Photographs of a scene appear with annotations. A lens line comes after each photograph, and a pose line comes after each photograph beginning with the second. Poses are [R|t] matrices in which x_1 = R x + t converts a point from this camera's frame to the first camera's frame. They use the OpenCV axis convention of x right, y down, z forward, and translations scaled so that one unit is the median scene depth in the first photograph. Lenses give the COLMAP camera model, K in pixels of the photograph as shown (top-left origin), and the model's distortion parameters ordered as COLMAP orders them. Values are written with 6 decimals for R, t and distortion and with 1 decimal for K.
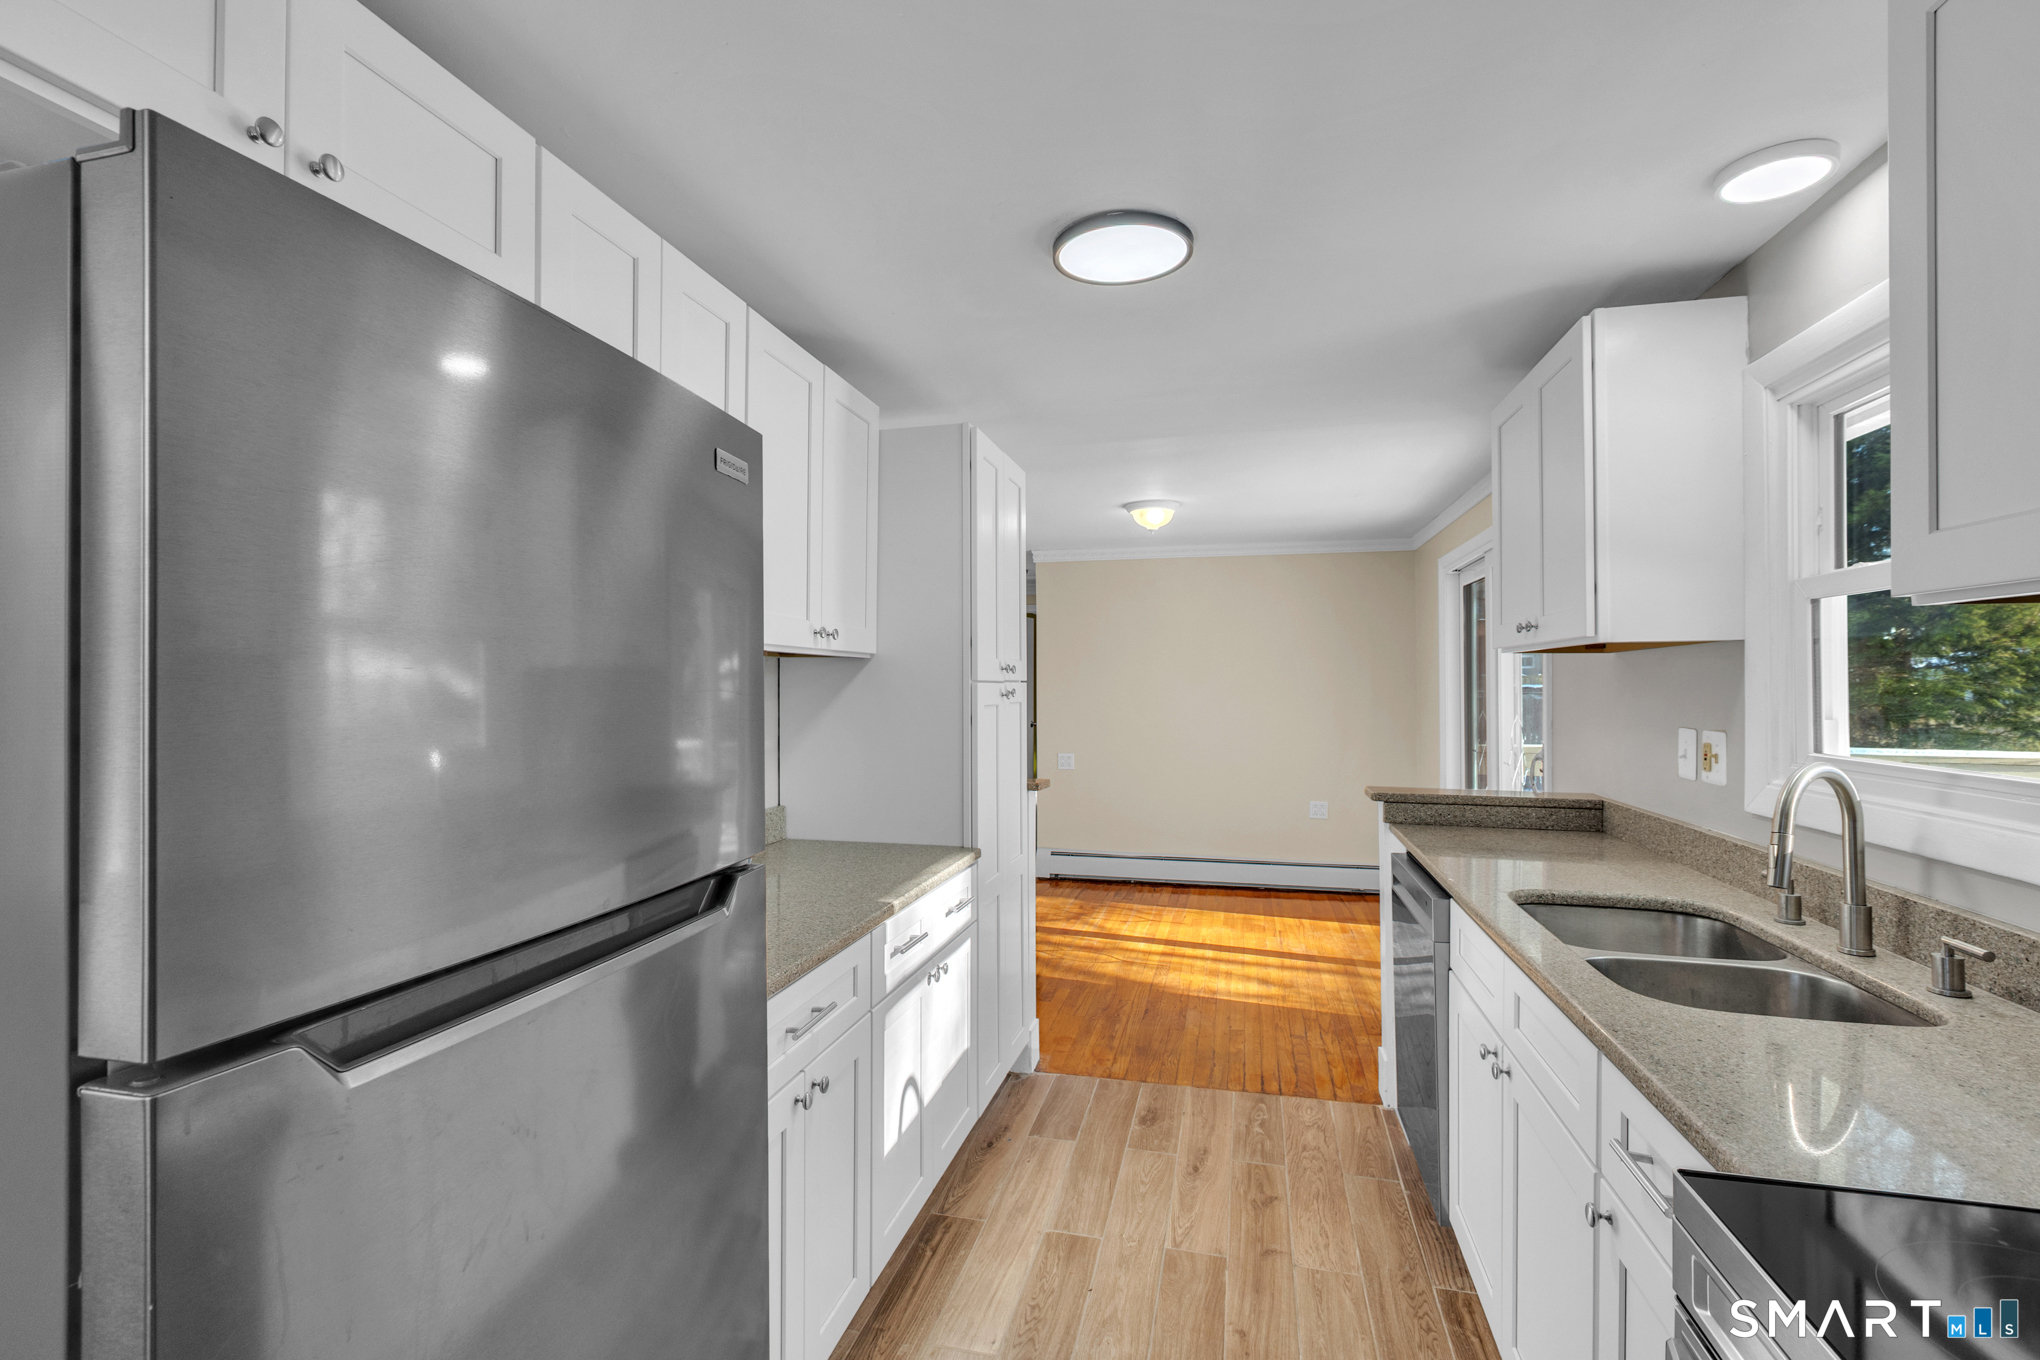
lens RADIAL K [[931.6, 0, 1029.4], [0, 931.6, 682.9], [0, 0, 1]] dist [0.012744, -0.000249]
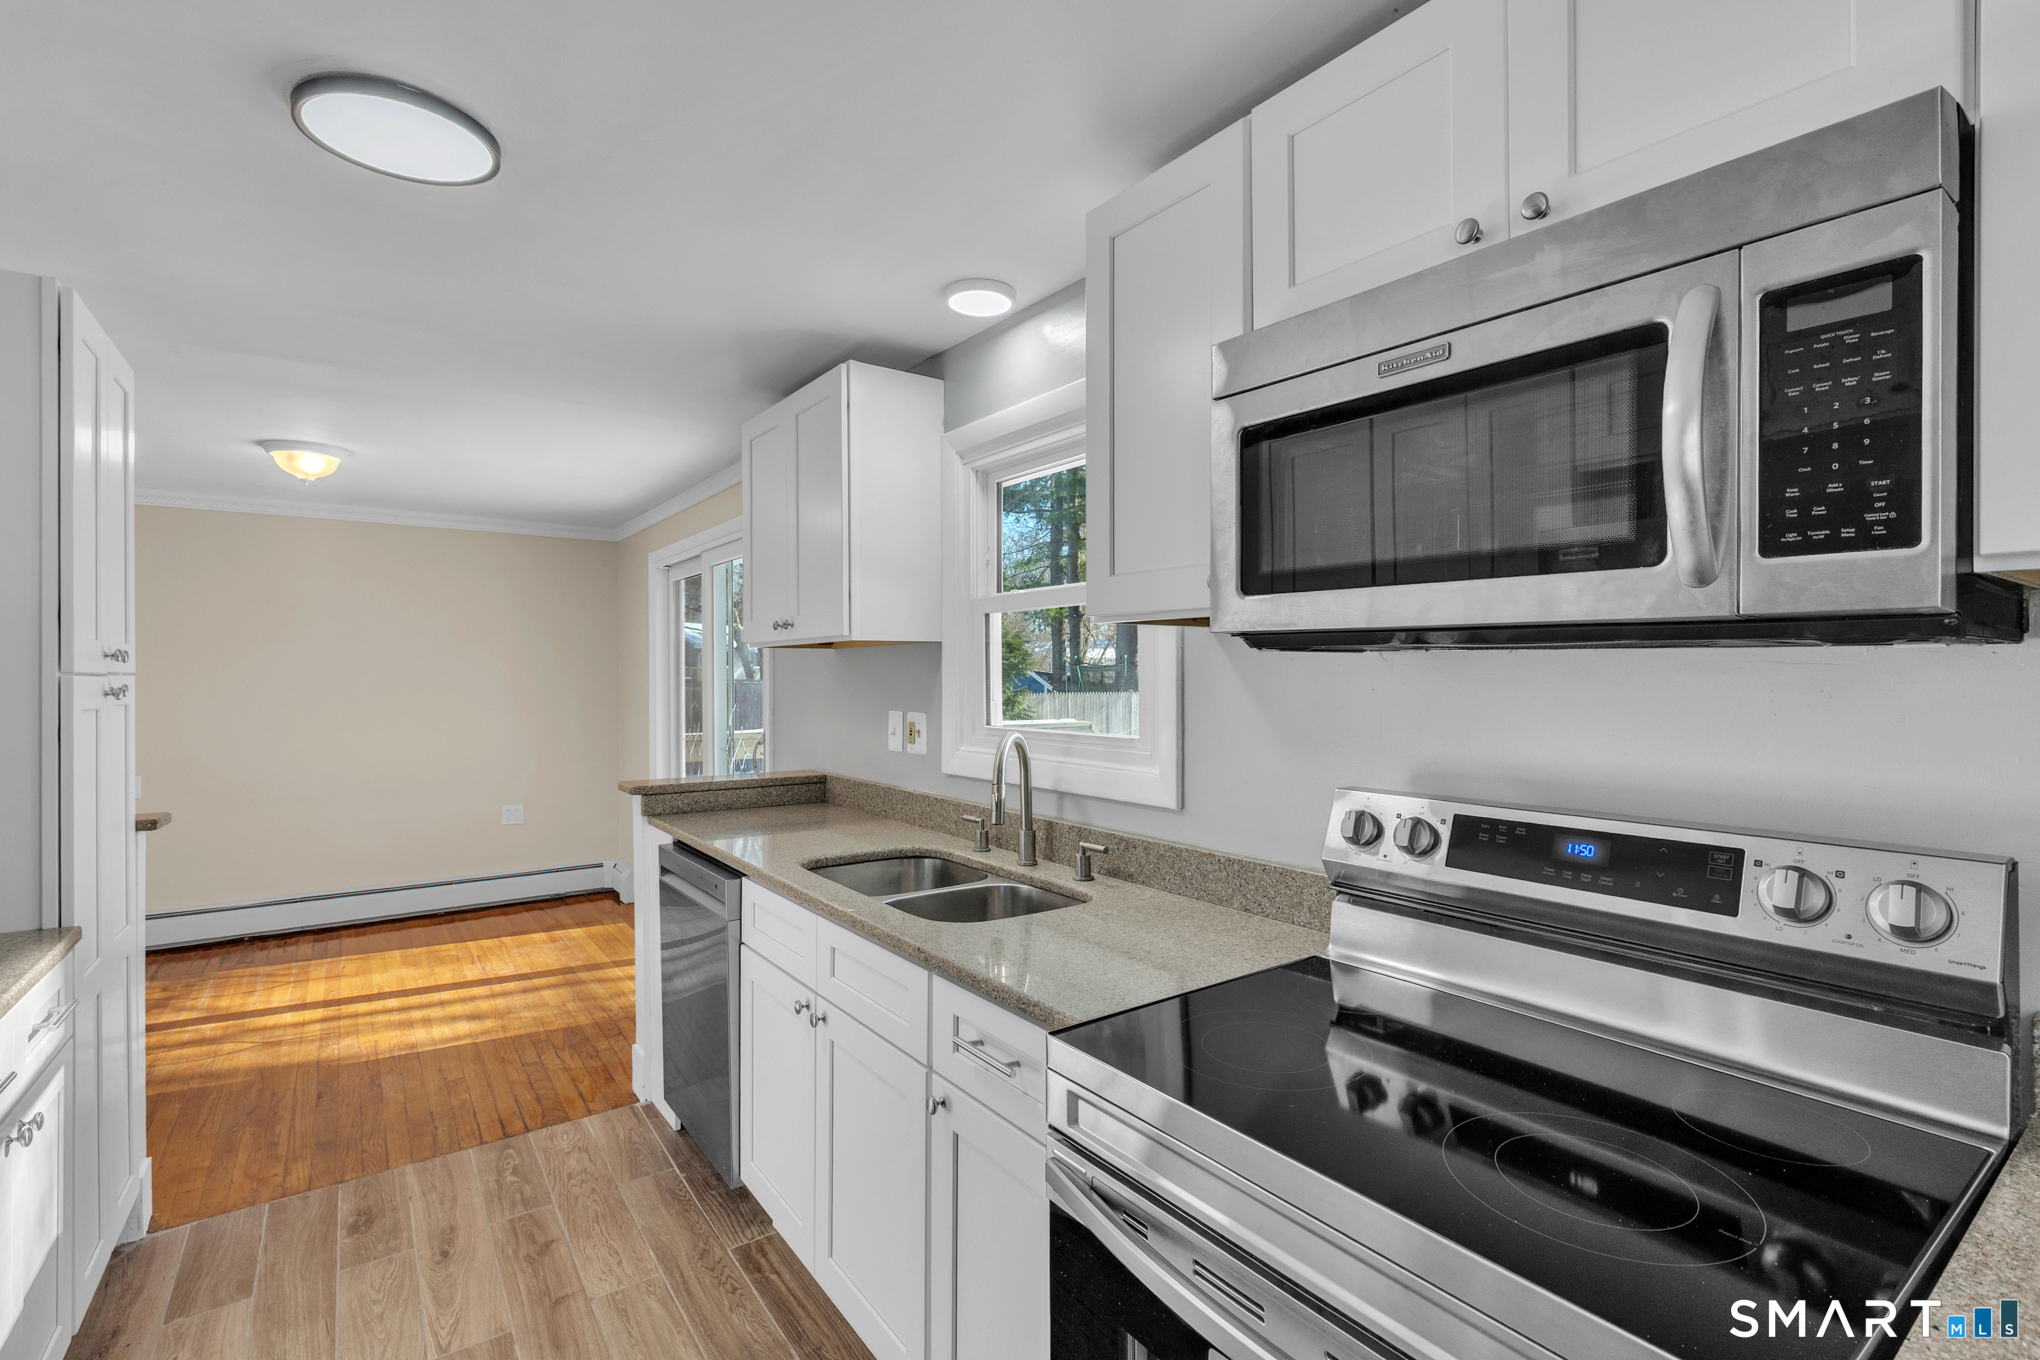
lens RADIAL K [[931.6, 0, 1031.7], [0, 931.6, 673.4], [0, 0, 1]] dist [0.012744, -0.000249]
pose [[0.651894, -0.000752, 0.758310, -0.126616], [0.002030, 0.999998, -0.000754, -0.000483], [-0.758307, 0.002031, 0.651894, 0.050126]]
